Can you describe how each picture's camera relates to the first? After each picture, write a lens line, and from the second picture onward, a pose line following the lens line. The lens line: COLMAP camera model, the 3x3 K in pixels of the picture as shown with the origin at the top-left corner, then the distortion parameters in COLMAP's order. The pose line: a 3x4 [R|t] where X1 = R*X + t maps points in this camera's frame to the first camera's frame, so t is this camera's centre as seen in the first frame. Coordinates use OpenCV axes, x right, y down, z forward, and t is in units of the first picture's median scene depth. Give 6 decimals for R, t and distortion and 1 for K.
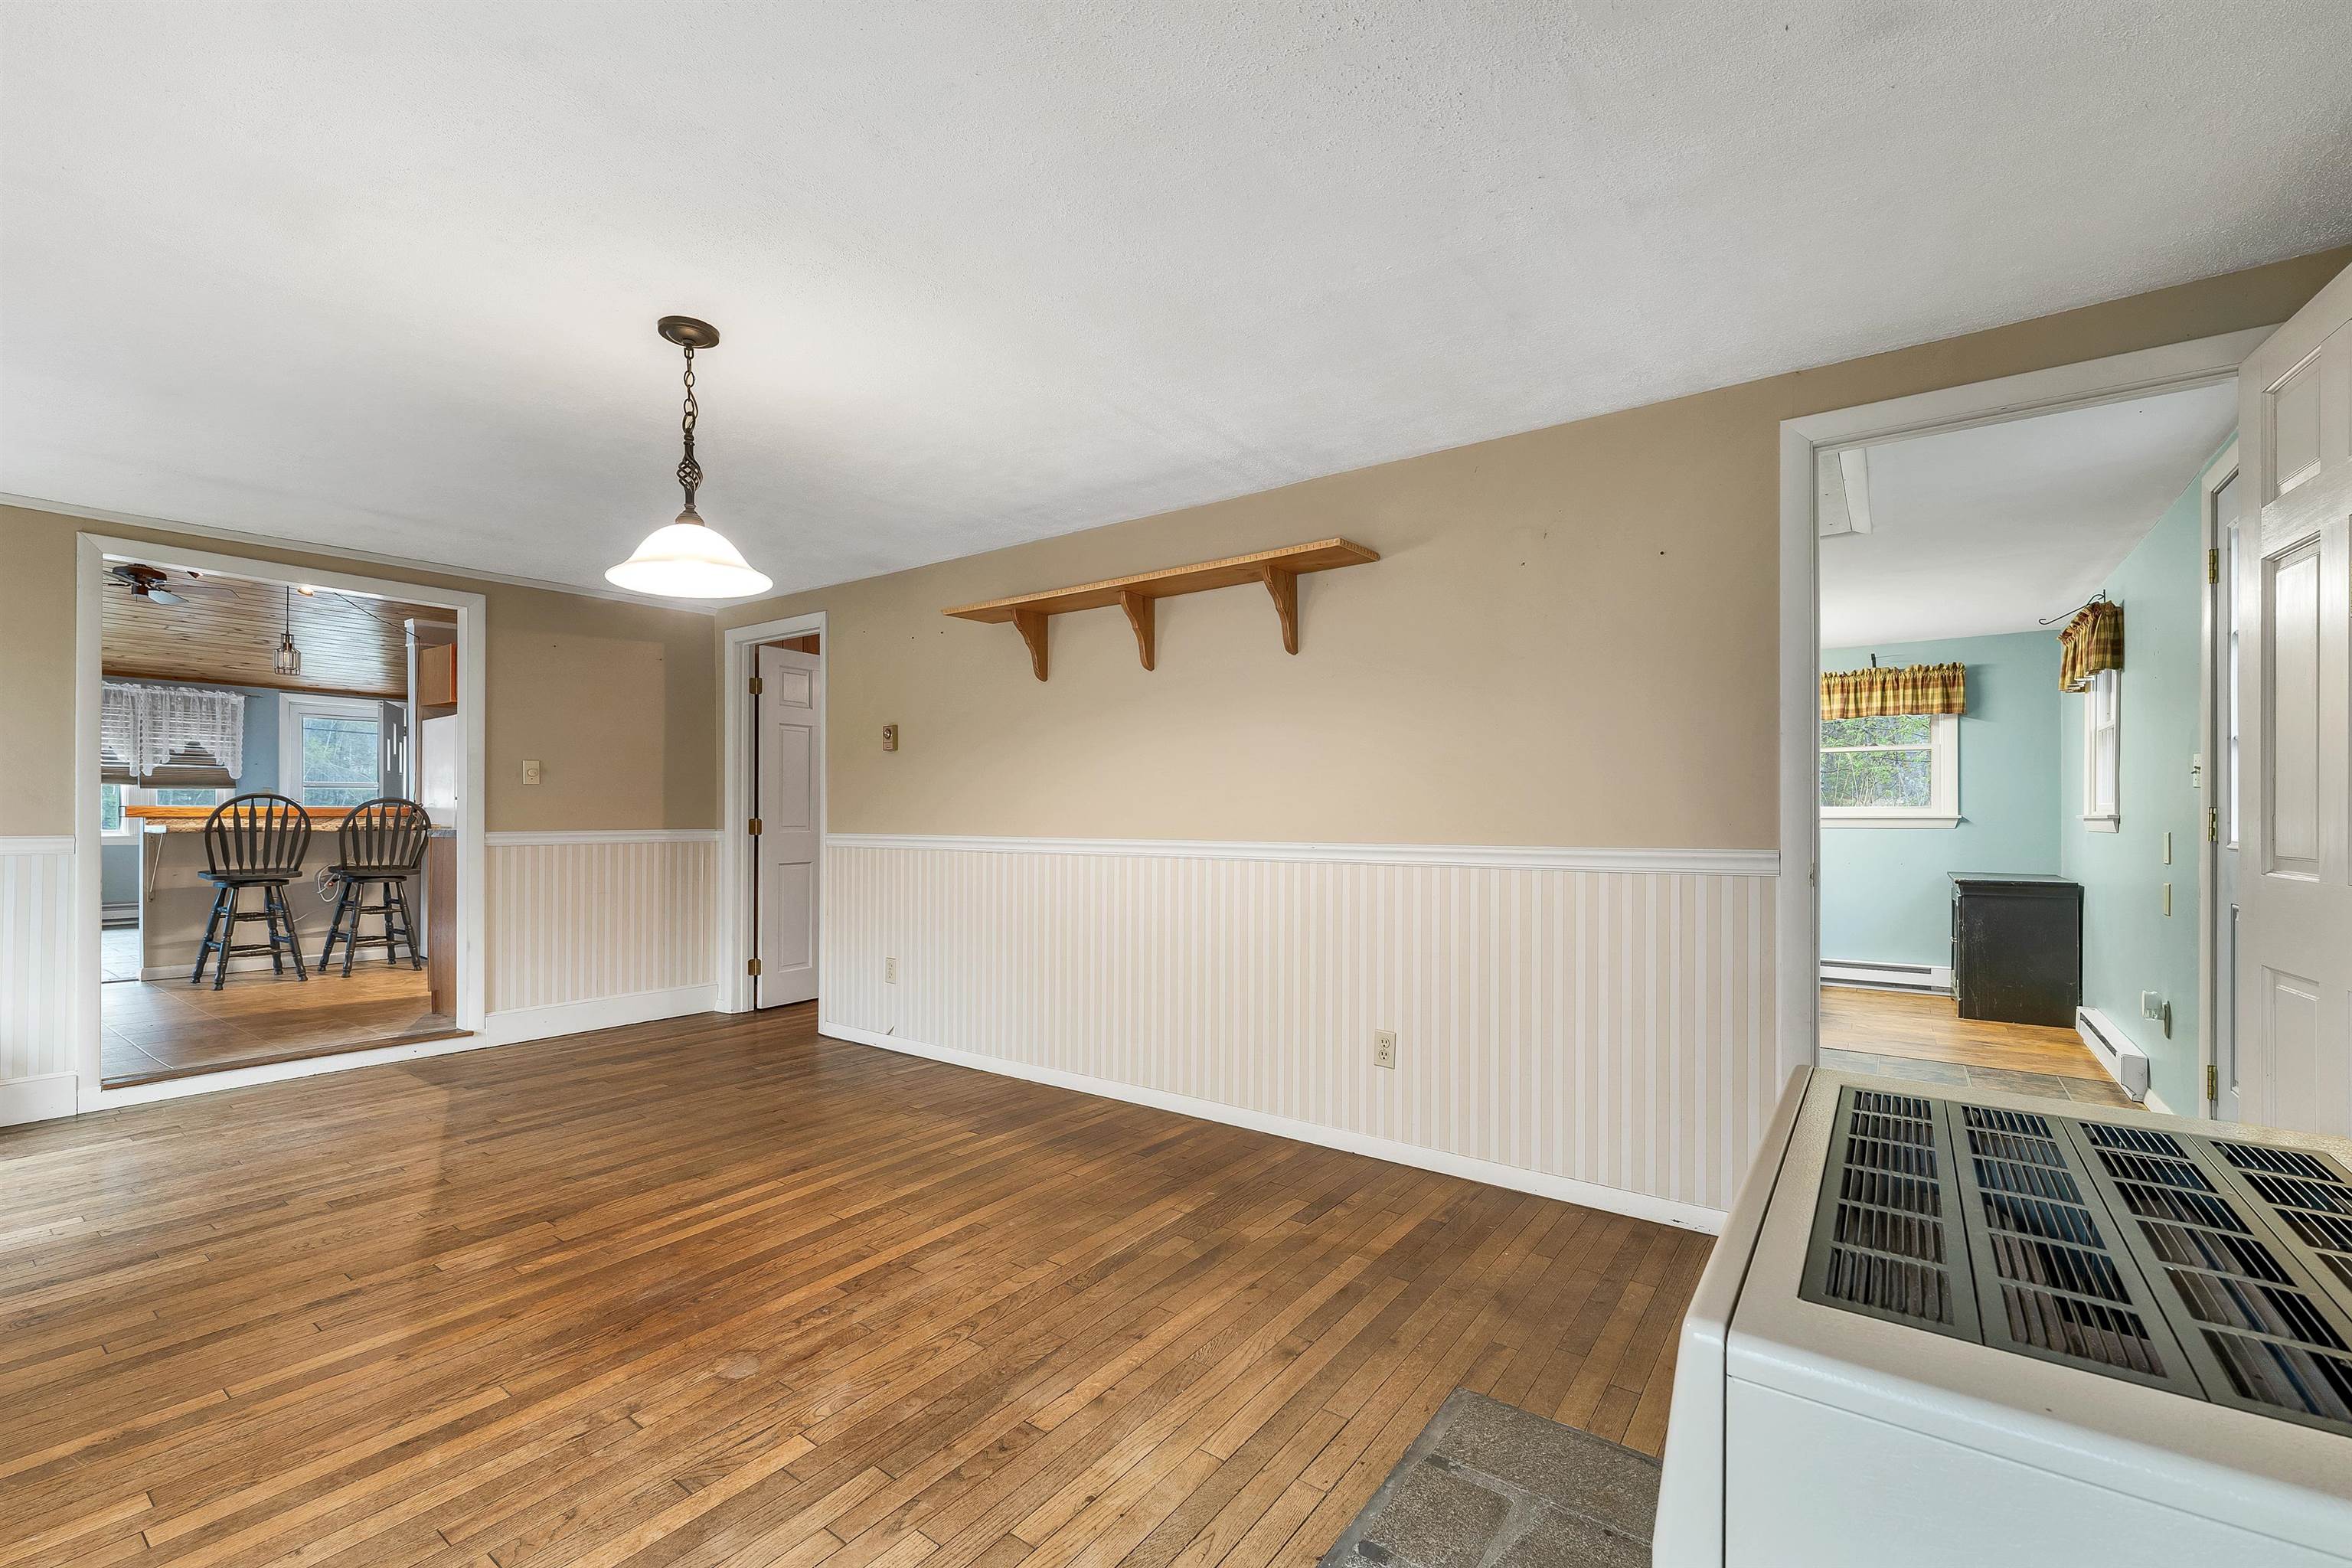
lens RADIAL K [[996.0, 0, 1178.2], [0, 996.0, 809.8], [0, 0, 1]] dist [-0.000461, -0.000385]
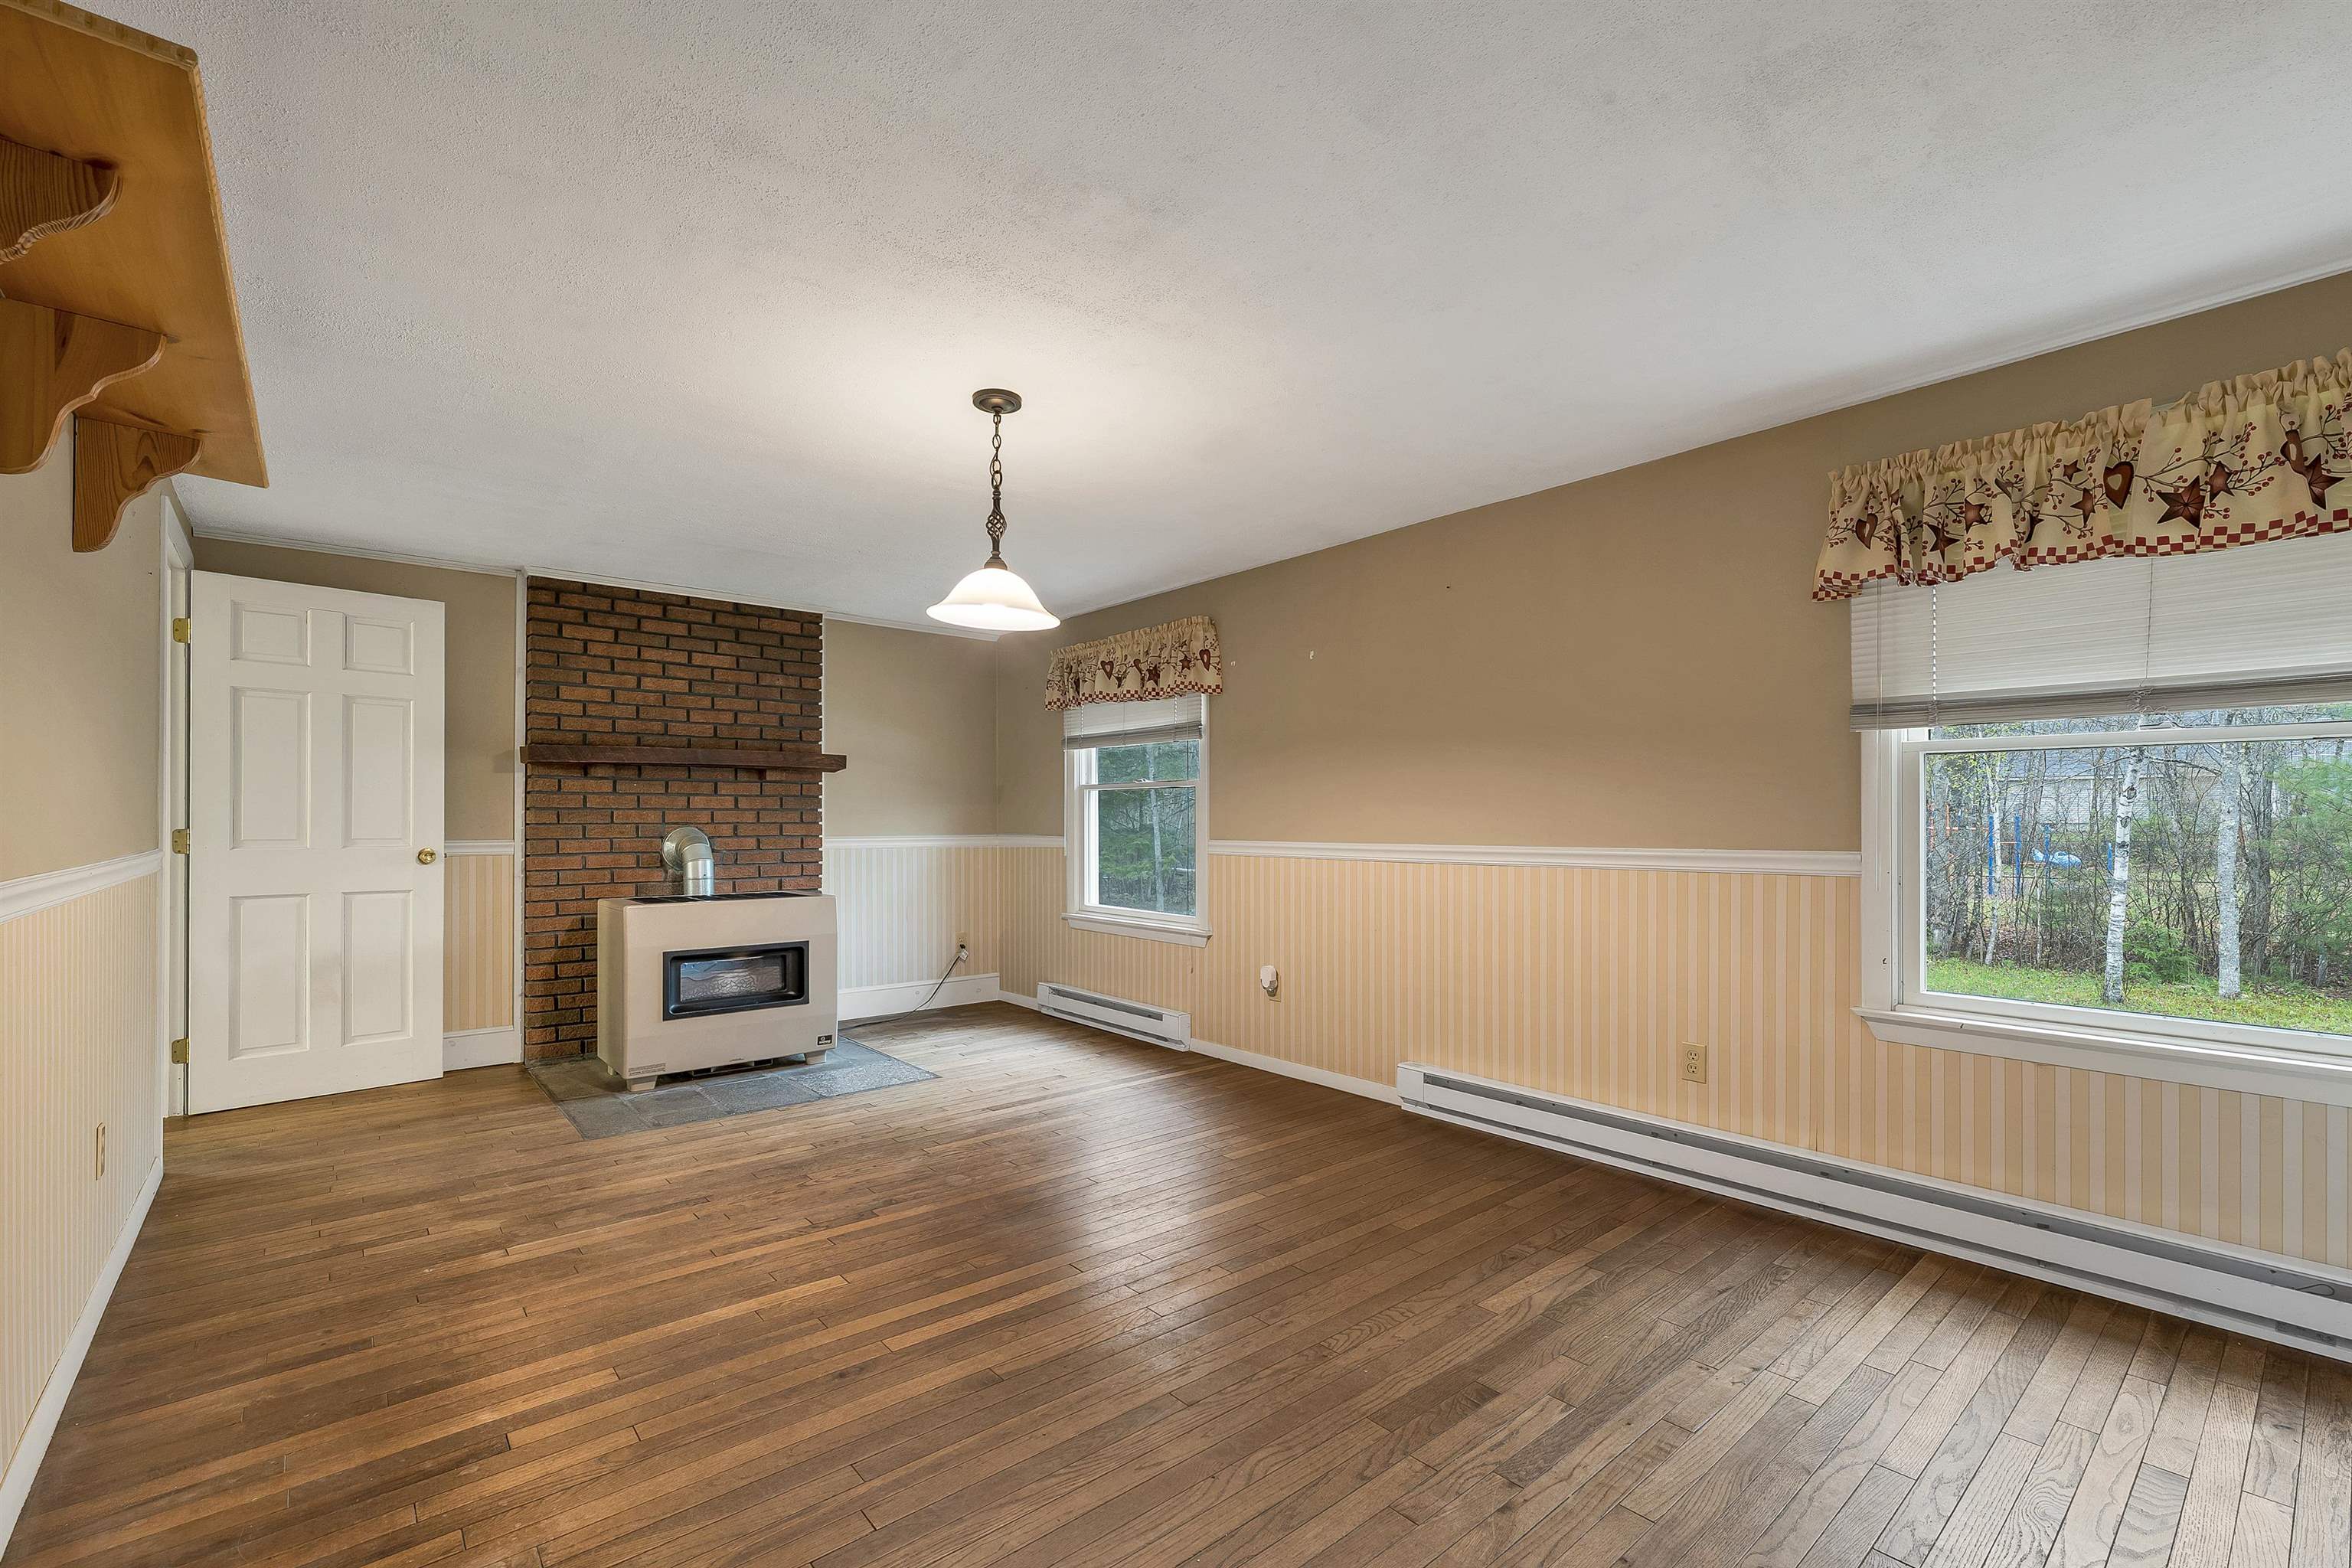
lens RADIAL K [[1008.7, 0, 1176.3], [0, 1008.7, 820.6], [0, 0, 1]] dist [-0.000185, 0.000153]
pose [[-0.972964, -0.003462, 0.230930, -0.776434], [-0.004027, 0.999990, -0.001975, 0.003218], [-0.230921, -0.002852, -0.972968, 1.679261]]
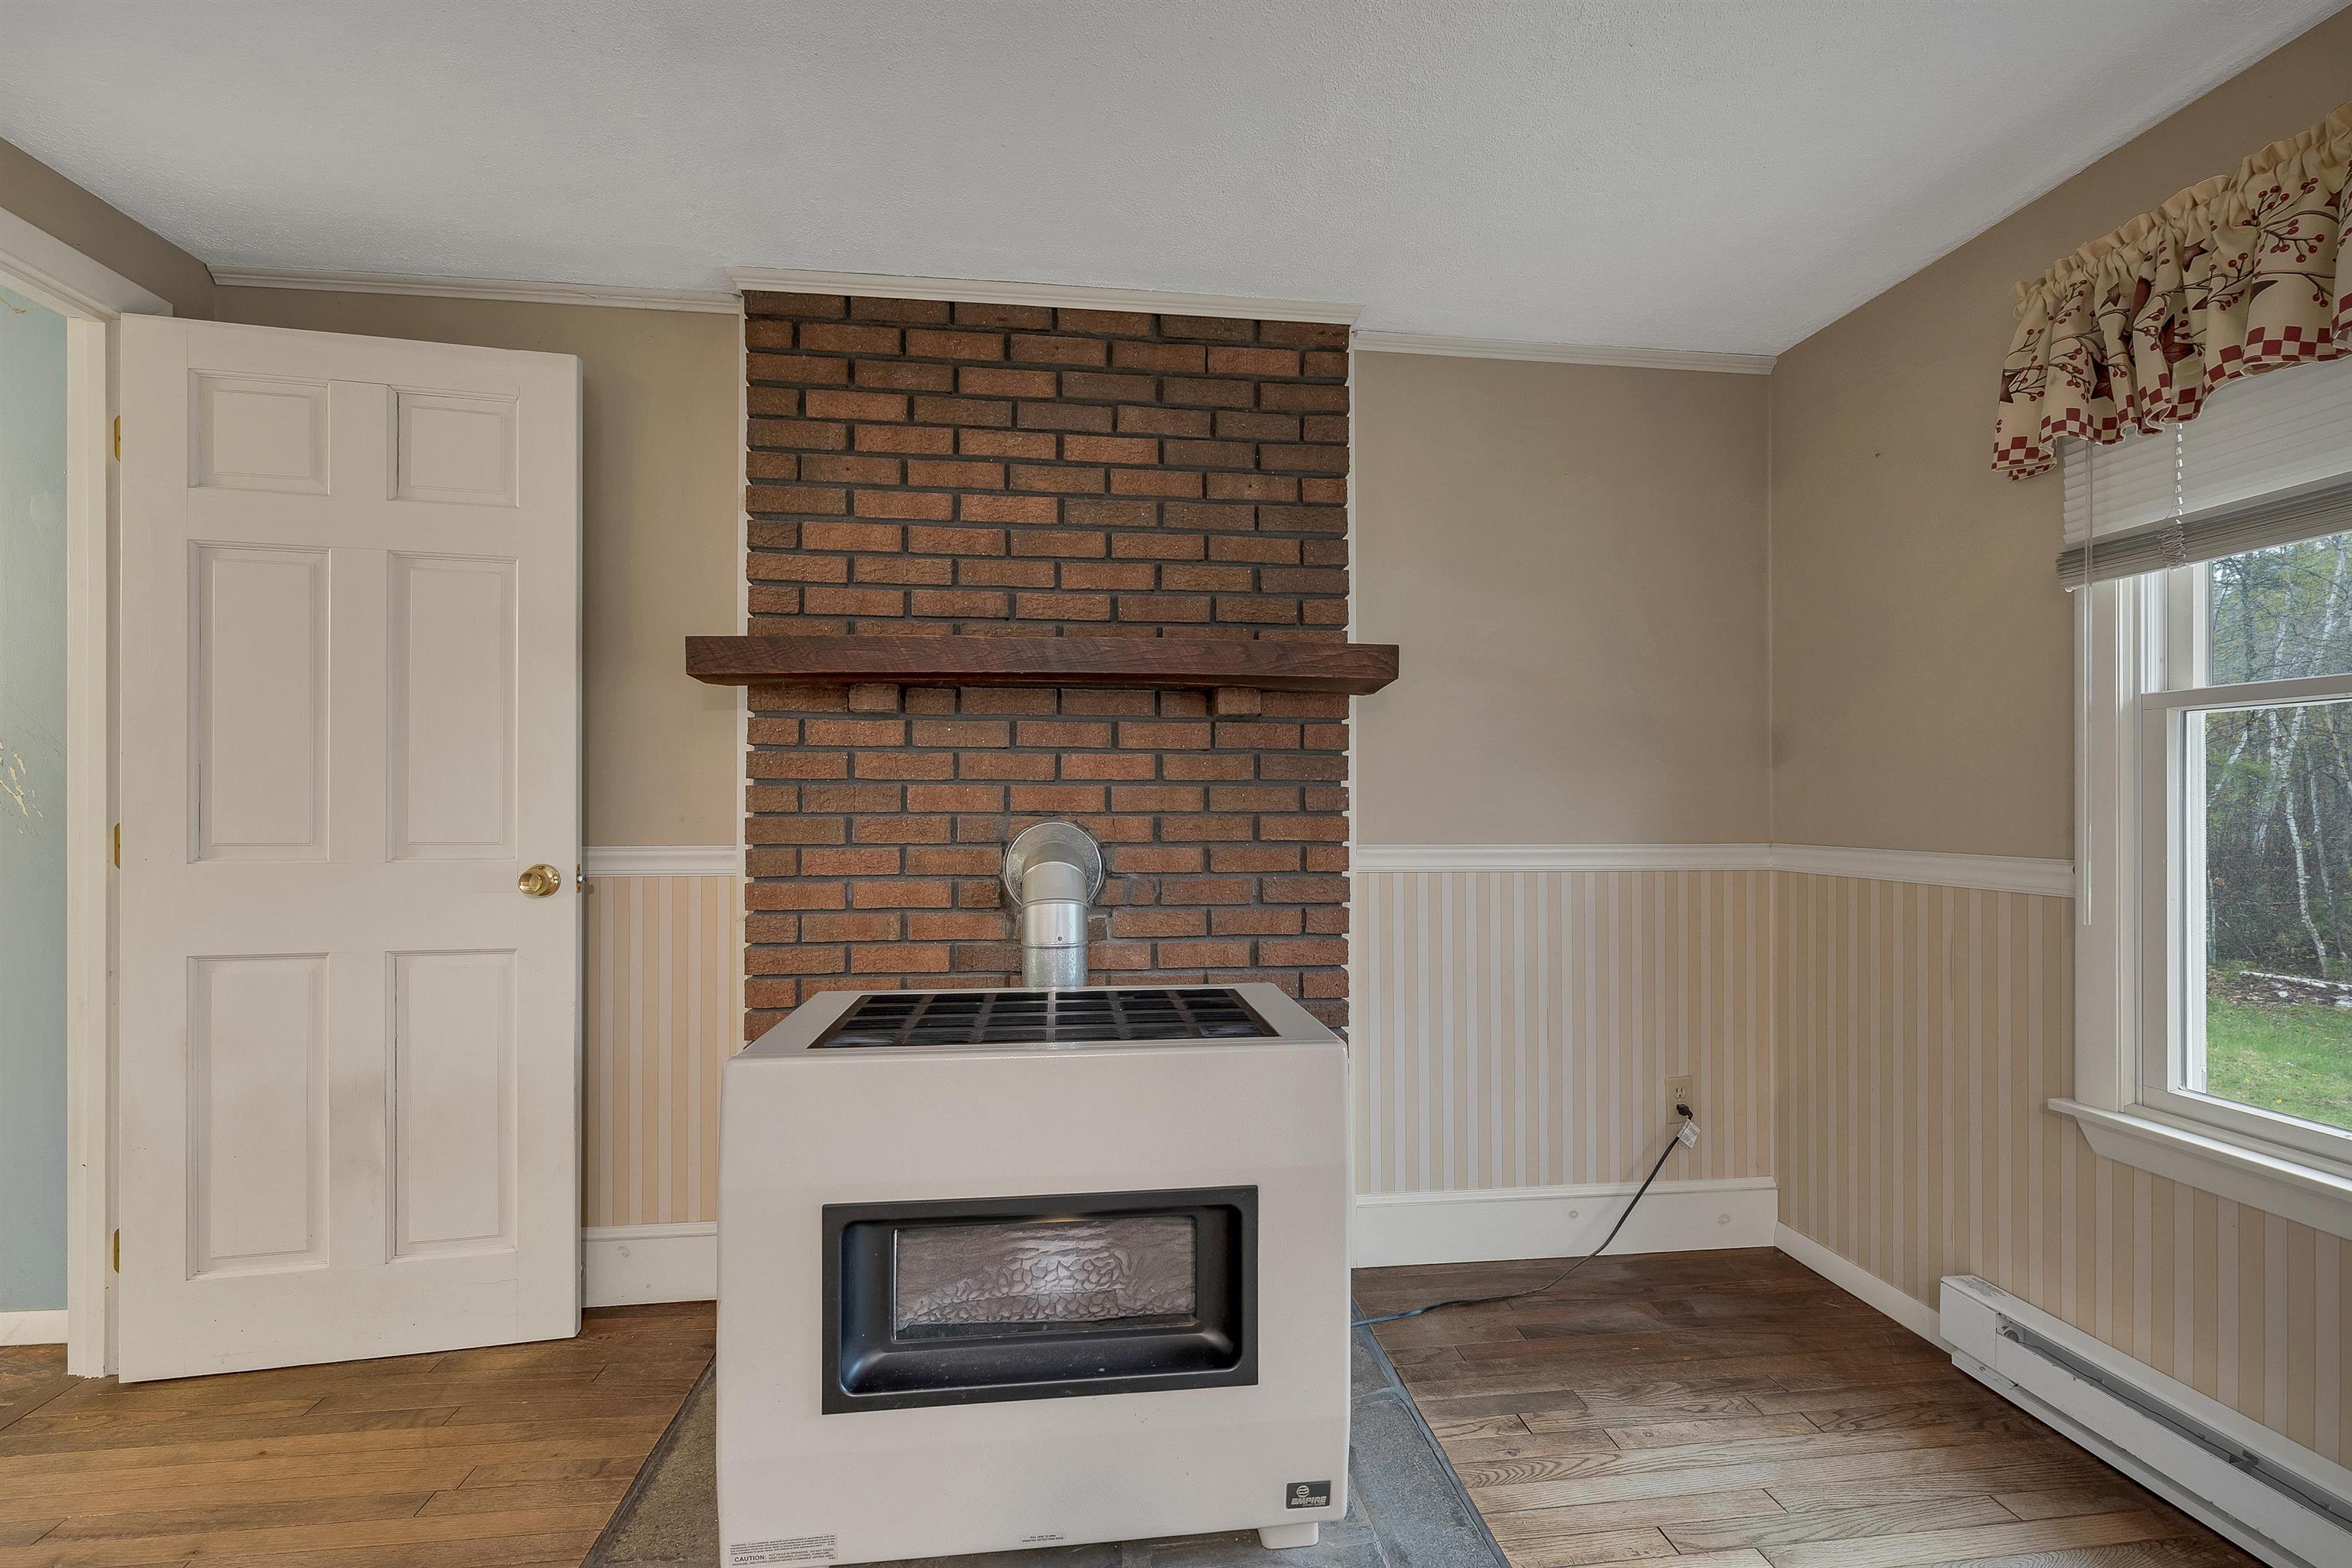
lens RADIAL K [[993.1, 0, 1170.9], [0, 993.1, 806.1], [0, 0, 1]] dist [0.002420, 0.000342]
pose [[-0.679959, -0.002955, 0.733244, -0.187926], [-0.005518, 0.999984, -0.001088, 0.002878], [-0.733229, -0.004786, -0.679965, 0.648682]]
